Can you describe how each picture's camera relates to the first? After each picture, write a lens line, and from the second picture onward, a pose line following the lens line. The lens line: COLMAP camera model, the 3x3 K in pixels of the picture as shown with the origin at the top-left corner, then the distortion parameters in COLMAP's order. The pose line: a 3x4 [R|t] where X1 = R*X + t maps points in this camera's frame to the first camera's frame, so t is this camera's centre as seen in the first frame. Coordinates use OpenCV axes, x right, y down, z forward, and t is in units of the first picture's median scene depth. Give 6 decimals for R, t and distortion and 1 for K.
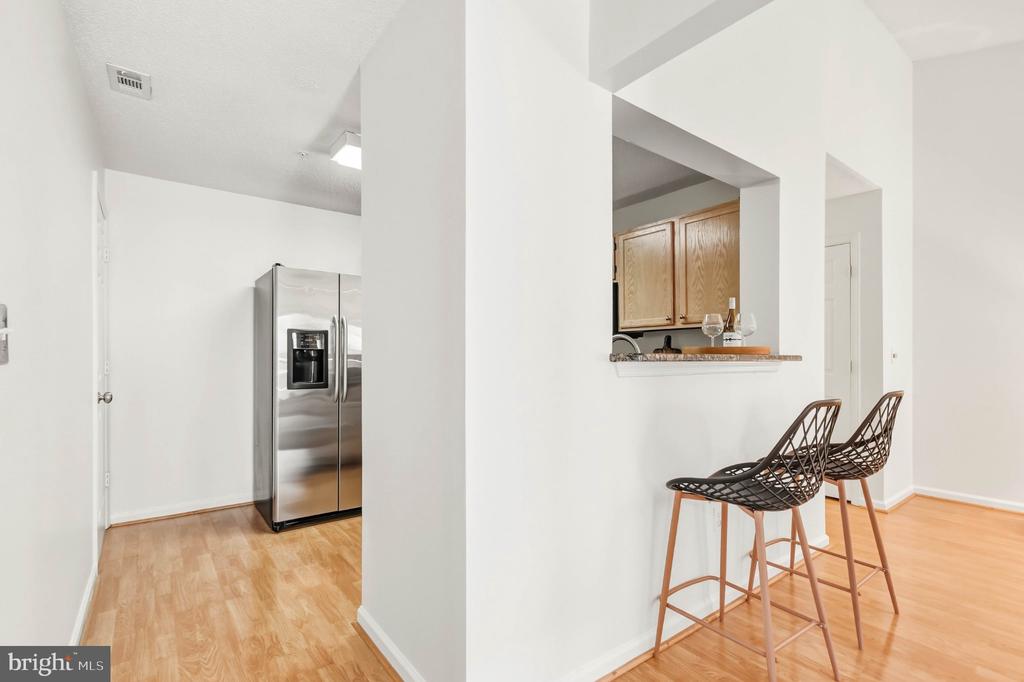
lens RADIAL K [[467.1, 0, 519.1], [0, 467.1, 364.4], [0, 0, 1]] dist [0.009499, -0.004445]
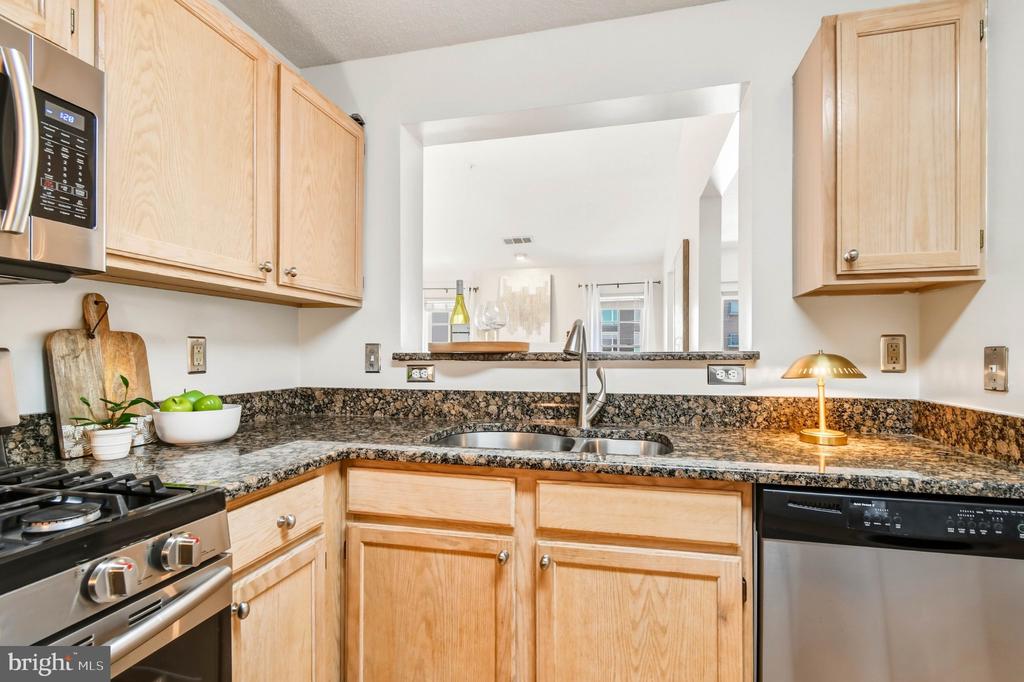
lens RADIAL K [[467.1, 0, 522.4], [0, 467.1, 354.2], [0, 0, 1]] dist [0.009499, -0.004445]
pose [[-0.643423, 0.000844, 0.765511, -0.186463], [0.018318, 0.999730, 0.014294, -0.018993], [-0.765292, 0.023219, -0.643264, 1.145181]]
